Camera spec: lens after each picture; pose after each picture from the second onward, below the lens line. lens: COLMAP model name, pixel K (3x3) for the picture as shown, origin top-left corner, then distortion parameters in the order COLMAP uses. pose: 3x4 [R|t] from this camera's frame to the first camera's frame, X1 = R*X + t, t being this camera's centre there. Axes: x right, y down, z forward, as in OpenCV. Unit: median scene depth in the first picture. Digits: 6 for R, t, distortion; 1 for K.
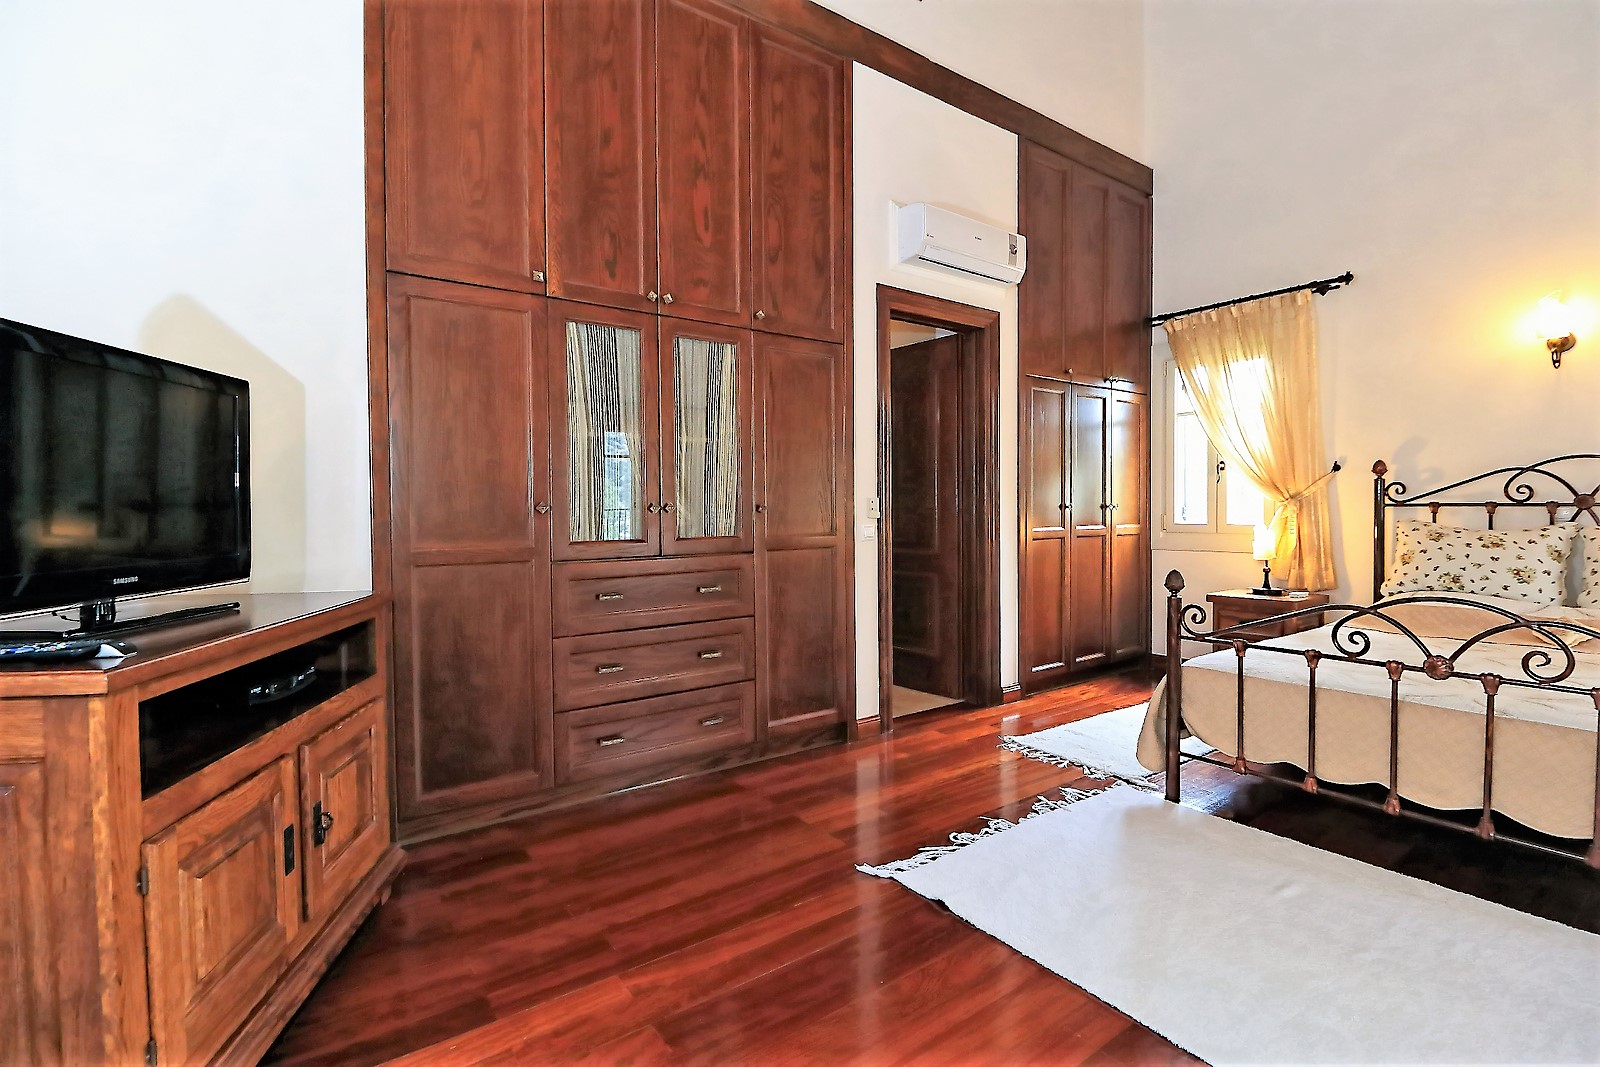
lens RADIAL K [[735.7, 0, 800.0], [0, 735.7, 533.5], [0, 0, 1]] dist [-0.028230, -0.001153]
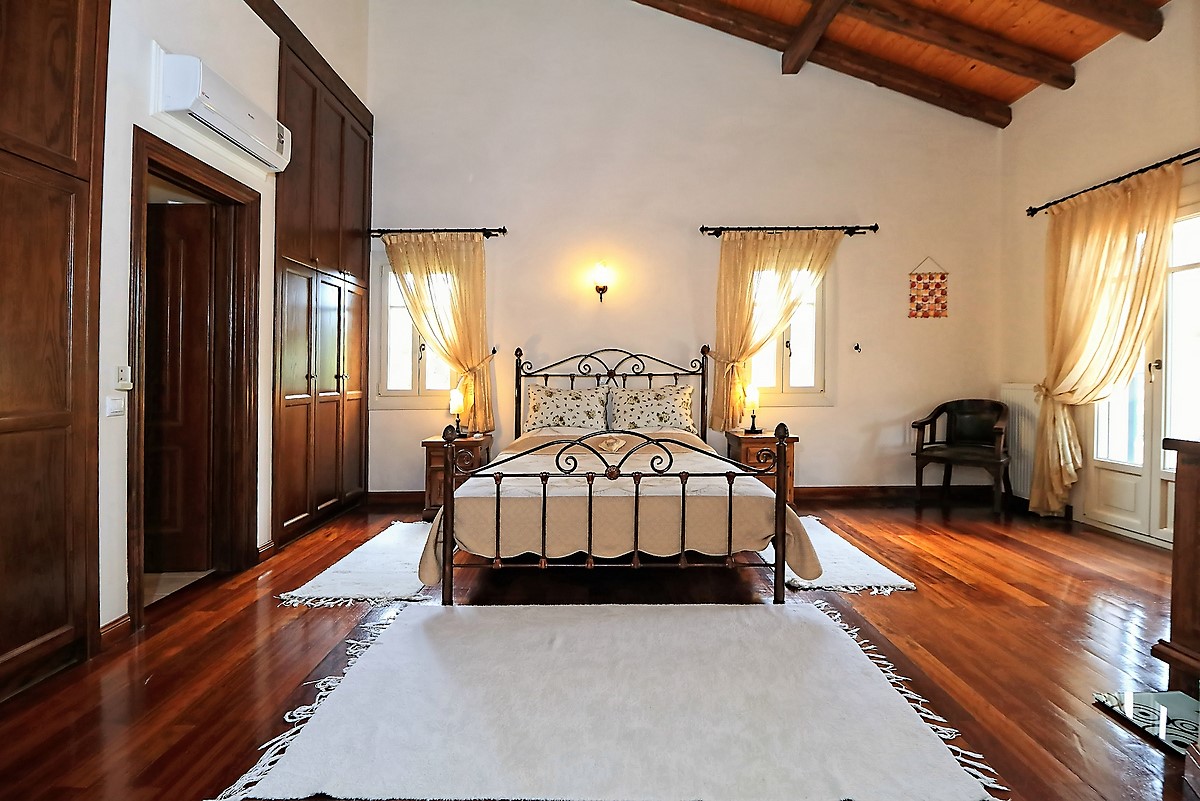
lens RADIAL K [[550.7, 0, 601.7], [0, 550.7, 375.0], [0, 0, 1]] dist [0.001179, -0.011709]
pose [[0.577535, 0.004184, 0.816355, -0.098862], [0.028713, 0.999264, -0.025435, -0.004781], [-0.815861, 0.038129, 0.576990, 0.155444]]
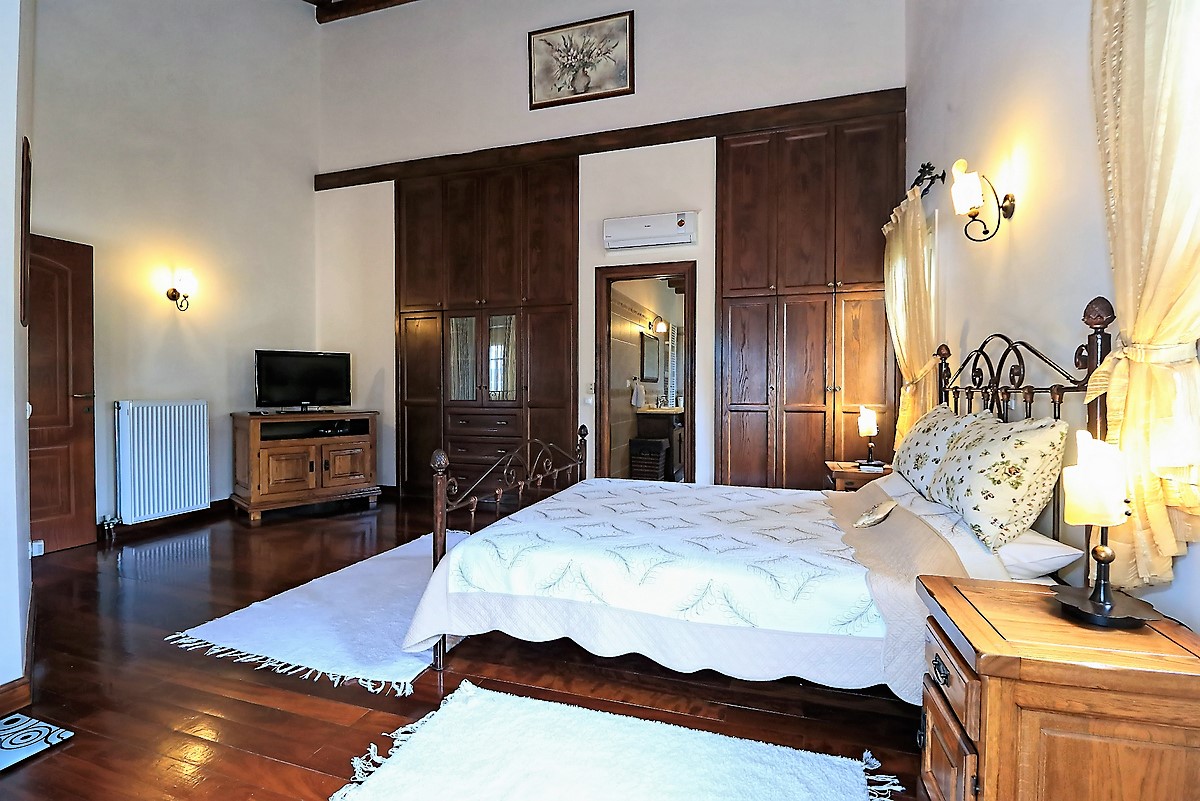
lens RADIAL K [[551.8, 0, 600.0], [0, 551.8, 400.5], [0, 0, 1]] dist [-0.028230, -0.001153]
pose [[0.591297, 0.025254, -0.806058, 1.137038], [-0.032238, 0.999451, 0.007665, -0.014335], [0.805809, 0.021453, 0.591787, 0.177379]]
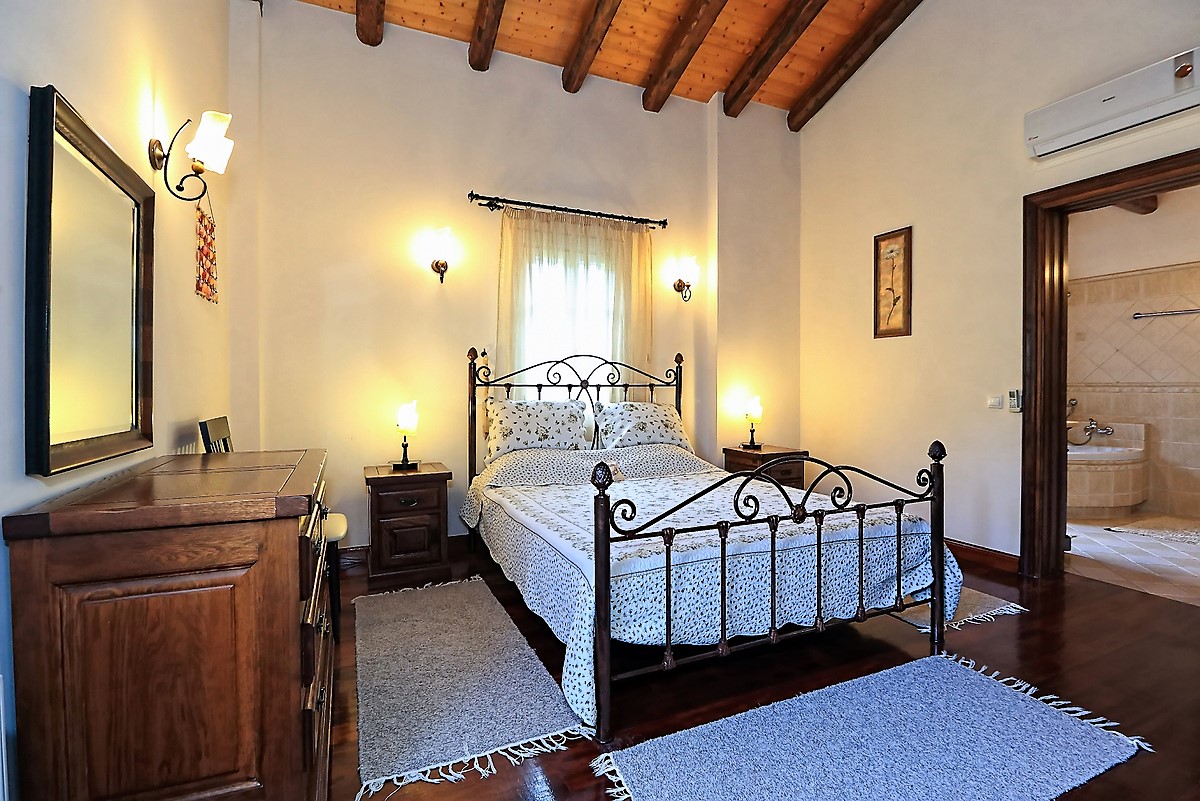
lens RADIAL K [[529.2, 0, 600.0], [0, 529.2, 400.5], [0, 0, 1]] dist [-0.000454, -0.000183]
pose [[0.203369, -0.018879, 0.978920, -0.053703], [0.028835, 0.999496, 0.013286, -0.019946], [-0.978678, 0.025525, 0.203811, 0.654072]]
